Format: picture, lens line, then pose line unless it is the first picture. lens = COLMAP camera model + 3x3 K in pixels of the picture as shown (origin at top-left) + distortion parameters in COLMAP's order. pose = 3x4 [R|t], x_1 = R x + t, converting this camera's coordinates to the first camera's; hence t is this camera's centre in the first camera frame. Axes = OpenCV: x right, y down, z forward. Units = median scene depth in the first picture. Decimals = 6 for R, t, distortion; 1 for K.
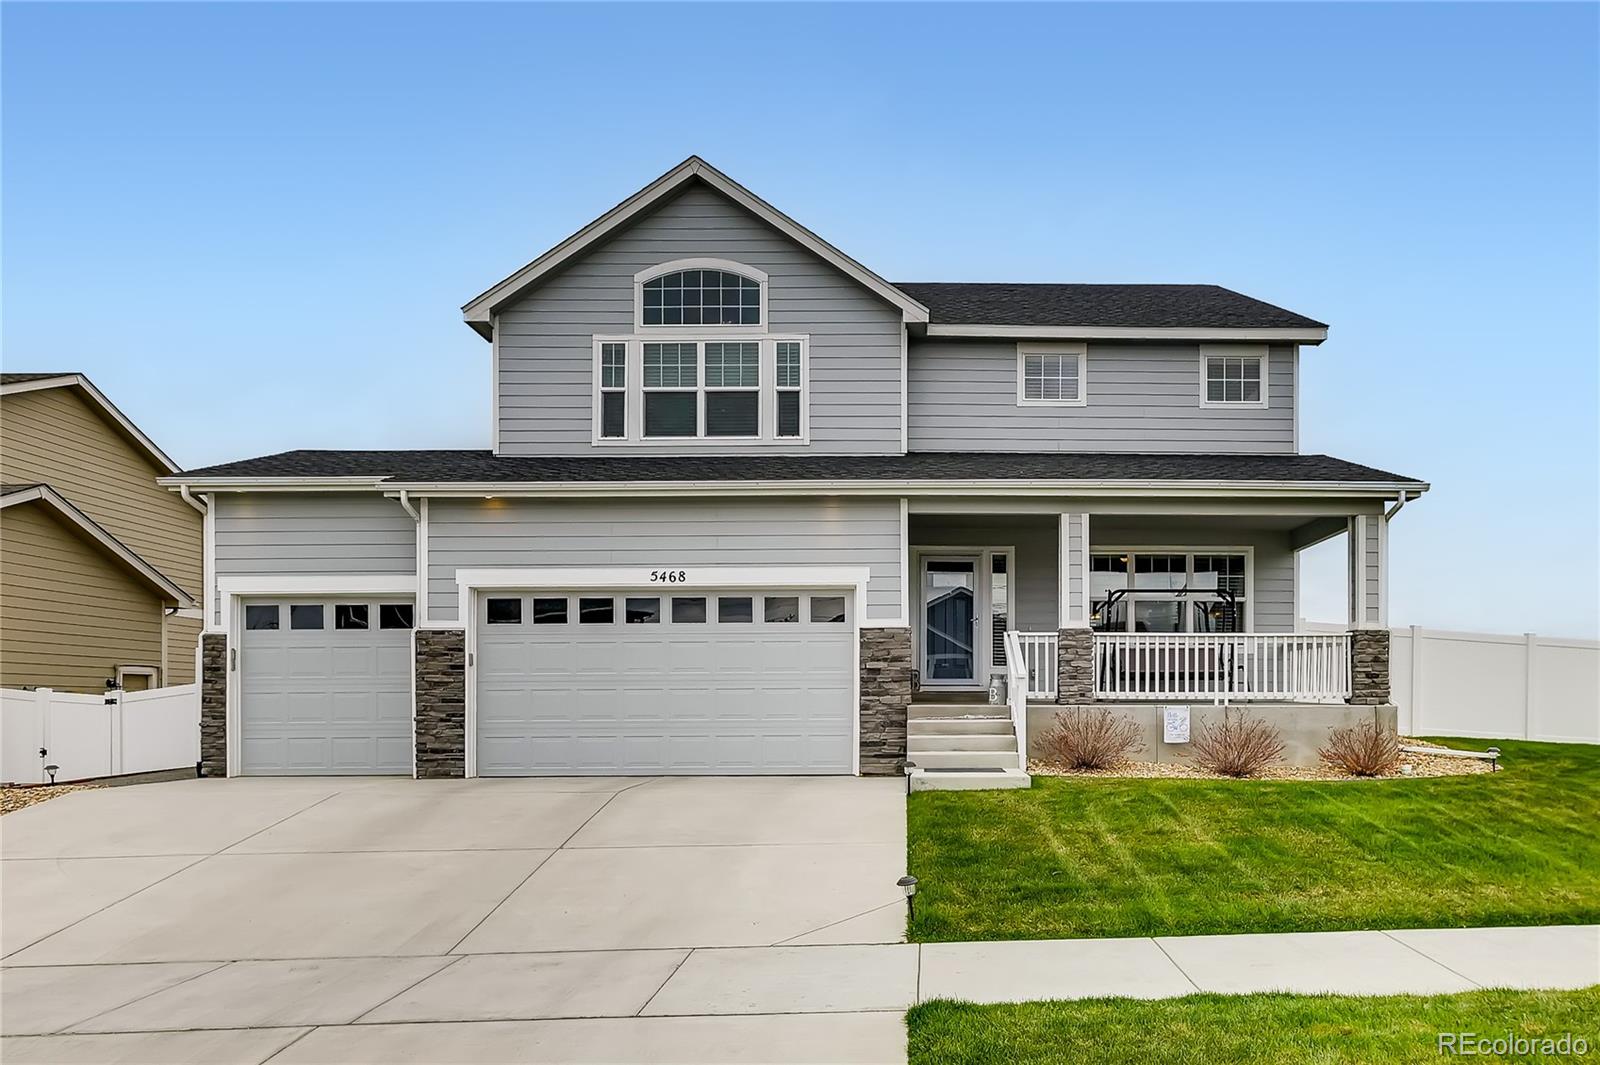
lens RADIAL K [[902.4, 0, 800.1], [0, 902.4, 593.5], [0, 0, 1]] dist [0.000454, -0.000040]
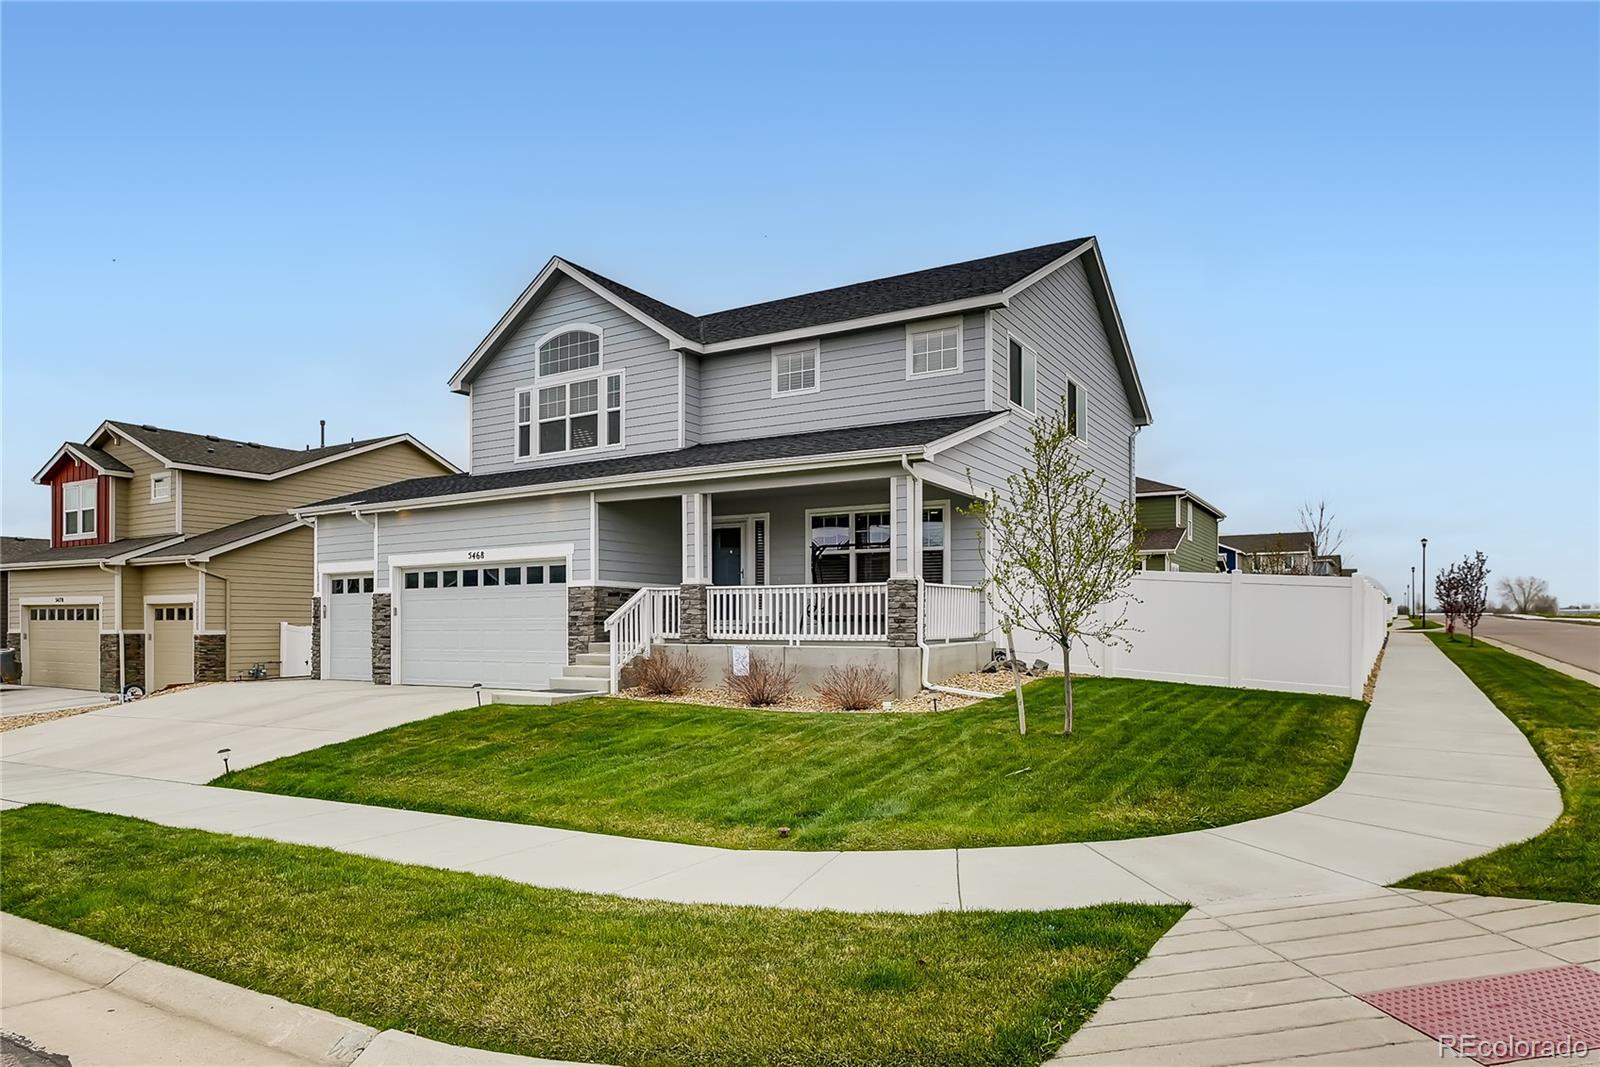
lens RADIAL K [[775.5, 0, 805.9], [0, 775.5, 527.6], [0, 0, 1]] dist [0.012964, -0.000031]
pose [[0.895125, -0.055412, -0.442358, 0.762817], [0.053101, 0.998434, -0.017617, -0.010671], [0.442641, -0.007720, 0.896666, 0.067292]]
